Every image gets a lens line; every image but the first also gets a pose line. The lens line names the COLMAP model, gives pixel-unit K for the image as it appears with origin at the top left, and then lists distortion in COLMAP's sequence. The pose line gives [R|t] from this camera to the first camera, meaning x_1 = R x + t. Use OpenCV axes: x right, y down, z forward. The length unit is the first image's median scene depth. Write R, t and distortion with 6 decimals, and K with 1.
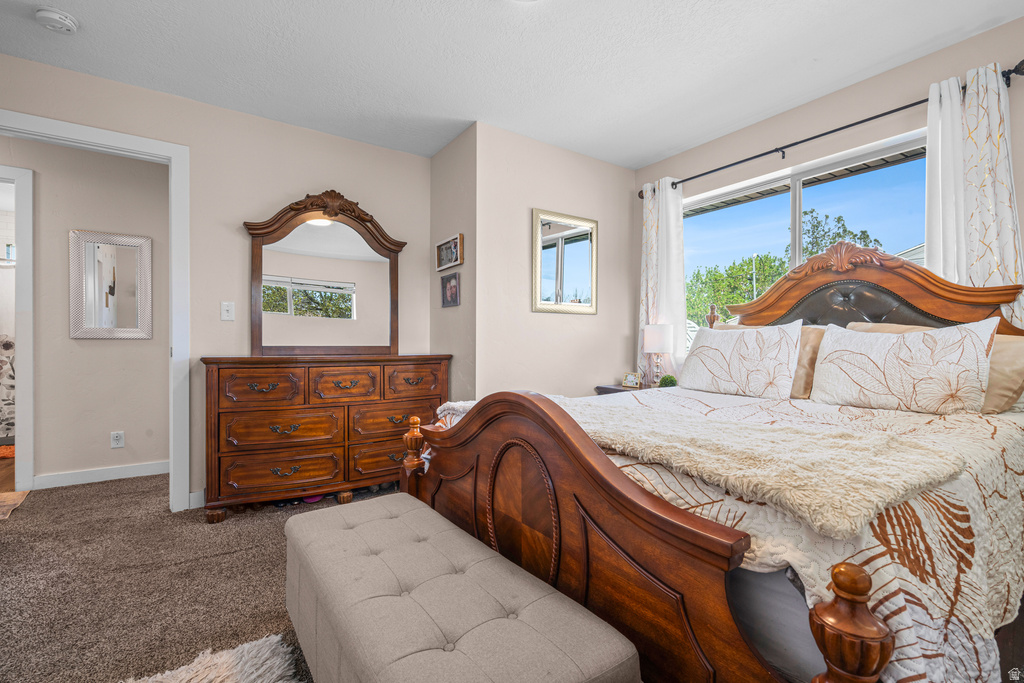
lens RADIAL K [[469.4, 0, 518.4], [0, 469.4, 341.6], [0, 0, 1]] dist [-0.000143, 0.000199]
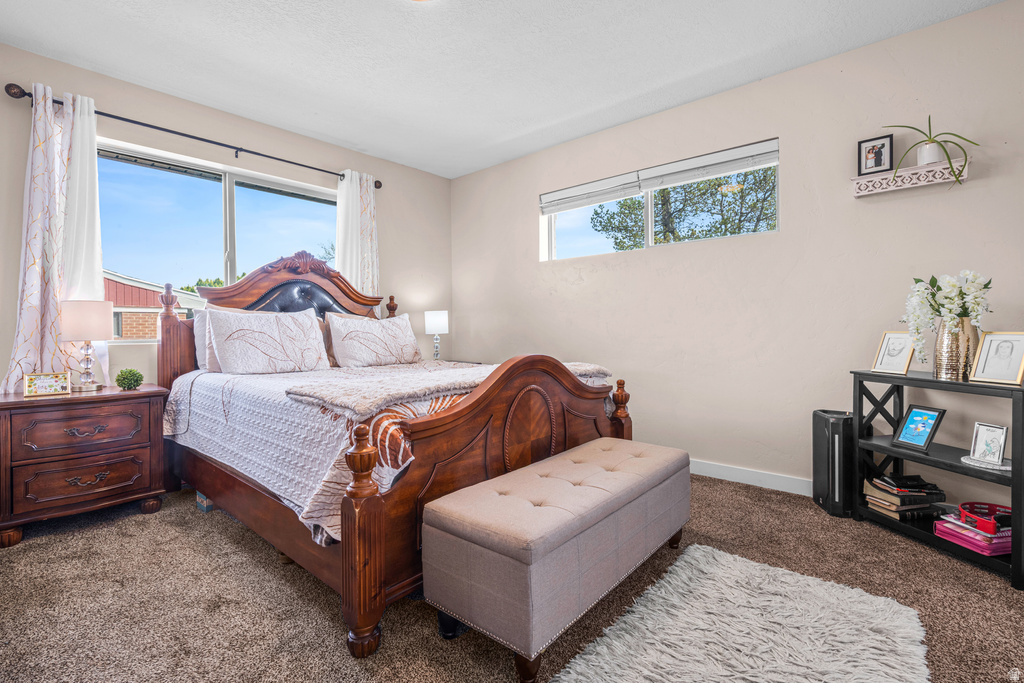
lens RADIAL K [[465.9, 0, 512.5], [0, 465.9, 343.8], [0, 0, 1]] dist [-0.002628, 0.000112]
pose [[-0.248733, -0.027353, 0.968186, -0.749983], [0.004482, 0.999558, 0.029391, 0.015250], [-0.968562, 0.011650, -0.248501, 0.760431]]
